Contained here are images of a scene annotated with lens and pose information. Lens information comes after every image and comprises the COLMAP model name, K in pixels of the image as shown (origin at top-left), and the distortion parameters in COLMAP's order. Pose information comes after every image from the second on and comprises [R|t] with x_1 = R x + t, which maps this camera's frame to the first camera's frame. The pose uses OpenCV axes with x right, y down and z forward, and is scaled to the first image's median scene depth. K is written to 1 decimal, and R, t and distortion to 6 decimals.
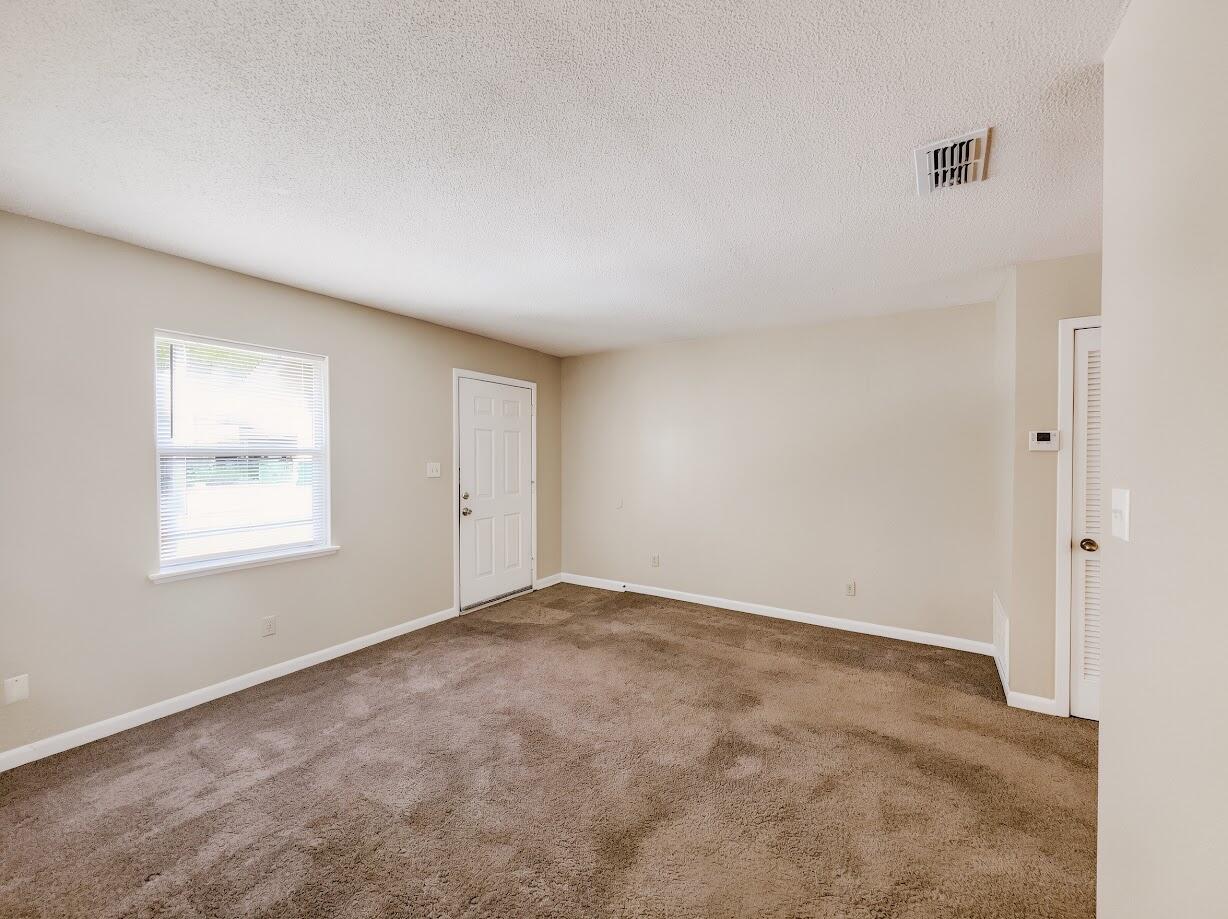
lens RADIAL K [[489.3, 0, 610.9], [0, 489.3, 461.1], [0, 0, 1]] dist [0.000380, 0.000218]
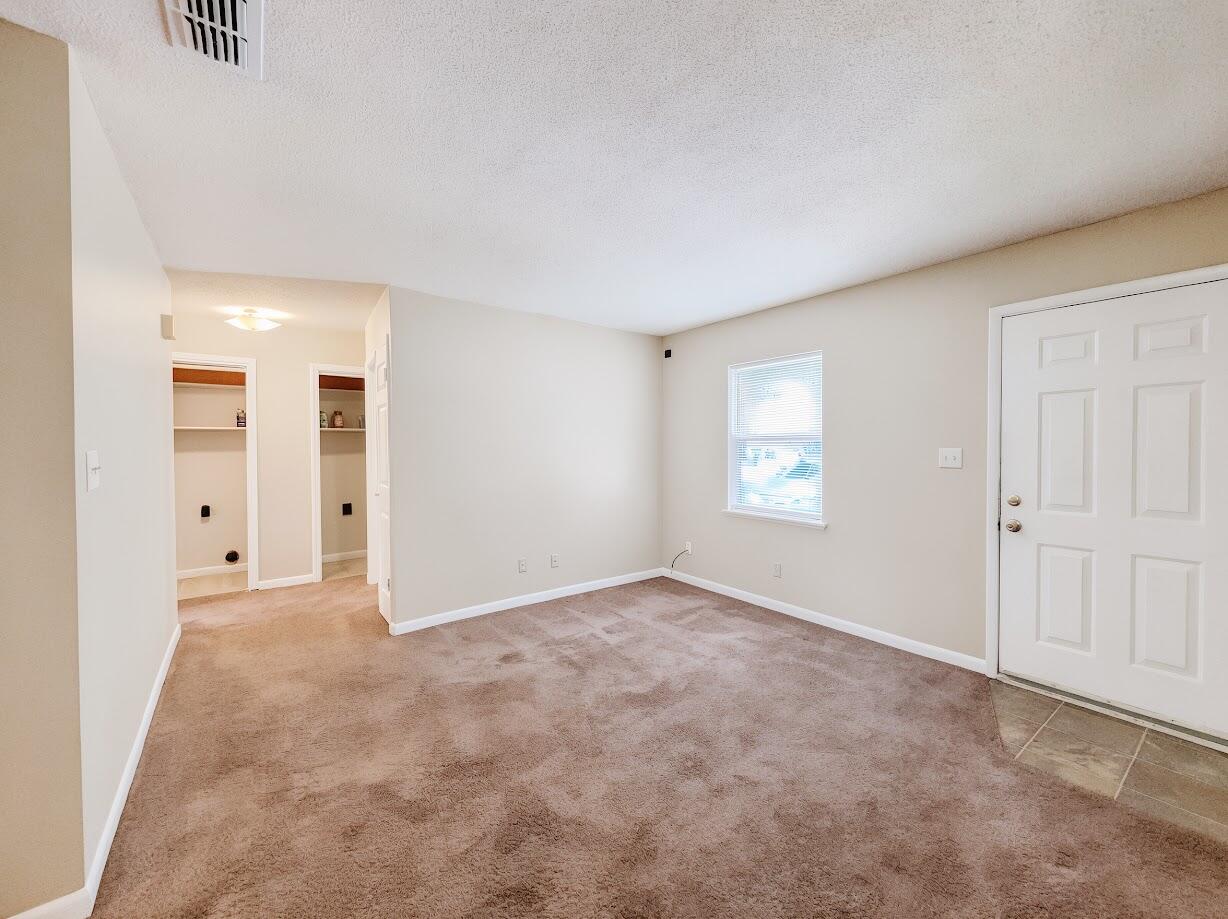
lens RADIAL K [[489.3, 0, 610.9], [0, 489.3, 461.1], [0, 0, 1]] dist [0.000380, 0.000218]
pose [[-0.332607, 0.034441, -0.942436, 0.526468], [-0.007086, 0.999213, 0.039017, -0.002583], [0.943039, 0.019655, -0.332101, 0.784547]]
